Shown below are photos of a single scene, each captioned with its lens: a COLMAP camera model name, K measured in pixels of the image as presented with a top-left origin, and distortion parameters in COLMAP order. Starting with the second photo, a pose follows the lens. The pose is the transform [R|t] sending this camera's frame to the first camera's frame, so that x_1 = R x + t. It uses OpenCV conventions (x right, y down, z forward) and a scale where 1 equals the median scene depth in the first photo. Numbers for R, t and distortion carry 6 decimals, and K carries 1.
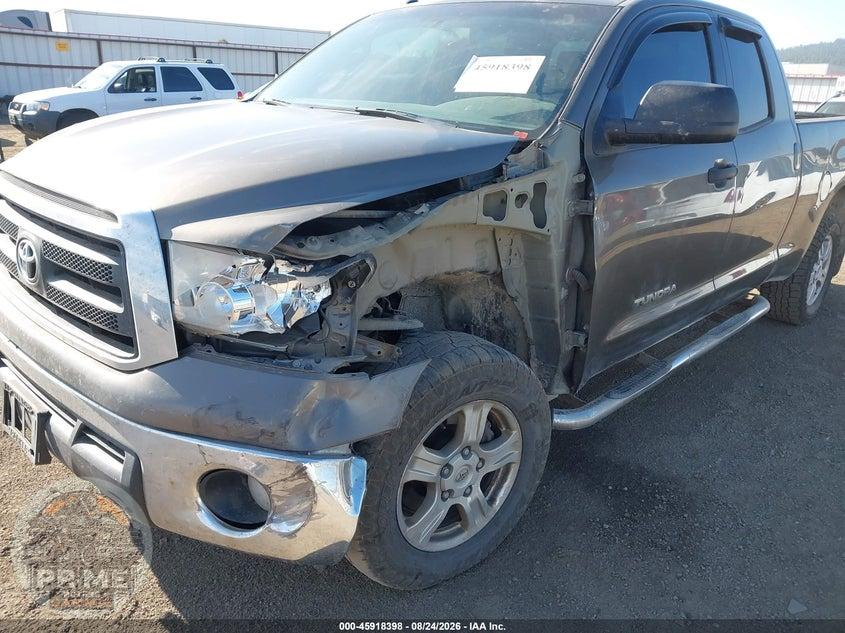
lens RADIAL K [[674.1, 0, 440.6], [0, 674.1, 314.2], [0, 0, 1]] dist [0.003616, 0.001885]
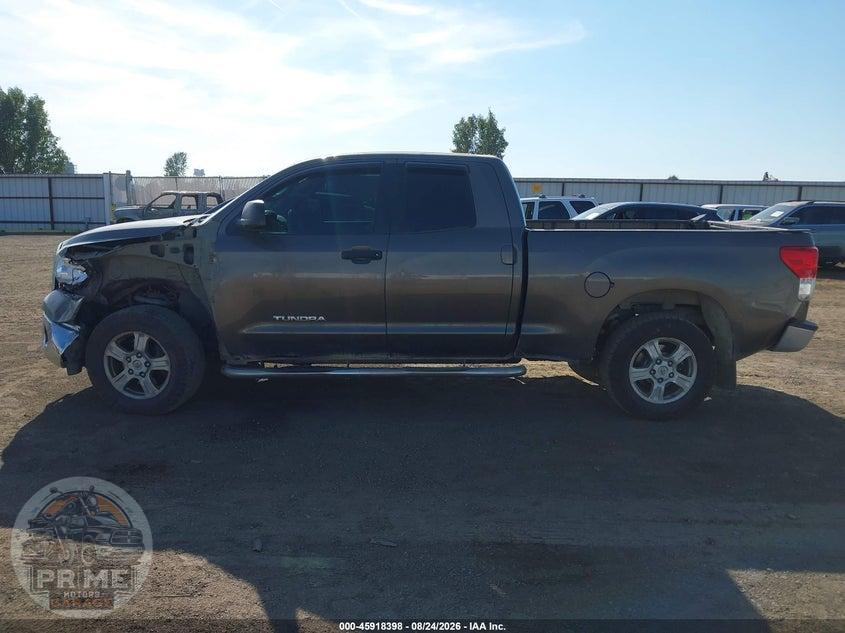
lens RADIAL K [[674.1, 0, 440.6], [0, 674.1, 314.2], [0, 0, 1]] dist [0.003616, 0.001885]
pose [[0.709861, 0.093225, -0.698145, 2.376491], [-0.221502, 0.970459, -0.095631, 0.061415], [0.668606, 0.222525, 0.709541, 0.018405]]
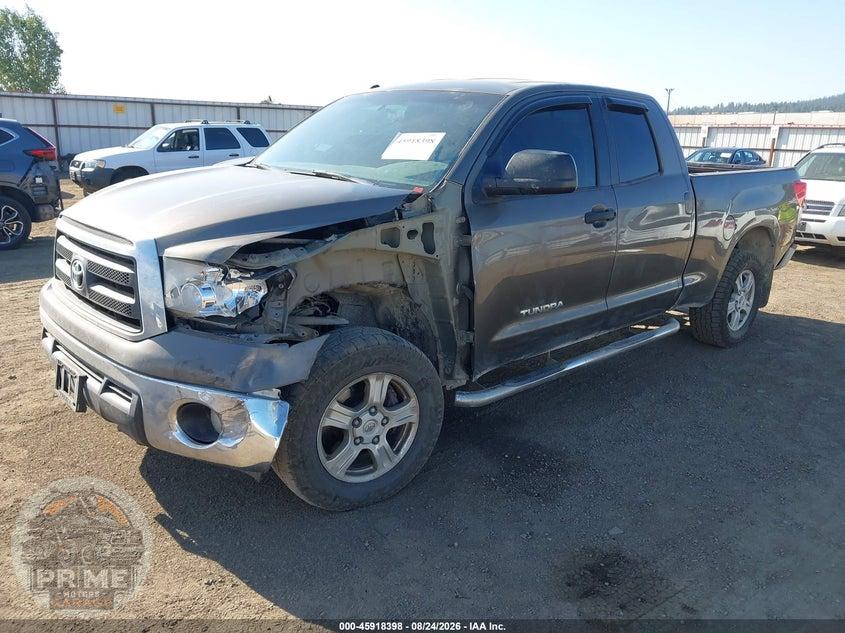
lens RADIAL K [[673.4, 0, 443.0], [0, 673.4, 307.7], [0, 0, 1]] dist [0.010733, -0.003560]
pose [[0.998522, 0.001954, -0.054305, 0.261670], [-0.006297, 0.996783, -0.079905, 0.101957], [0.053974, 0.080129, 0.995322, -0.413714]]
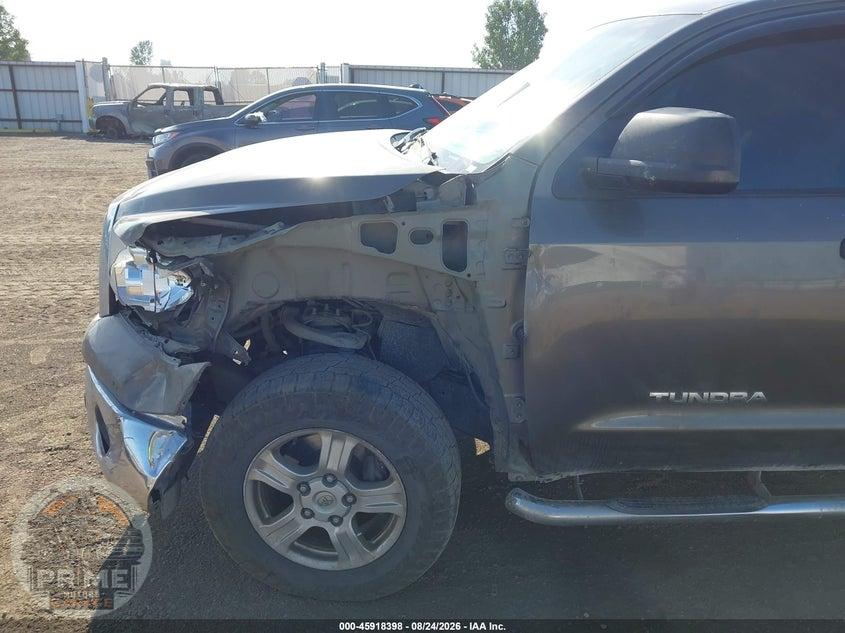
lens RADIAL K [[674.1, 0, 440.6], [0, 674.1, 314.2], [0, 0, 1]] dist [0.003616, 0.001885]
pose [[0.730459, 0.192351, -0.655310, 0.759619], [-0.221757, 0.974330, 0.038804, -0.105969], [0.645952, 0.116975, 0.754362, 0.331319]]
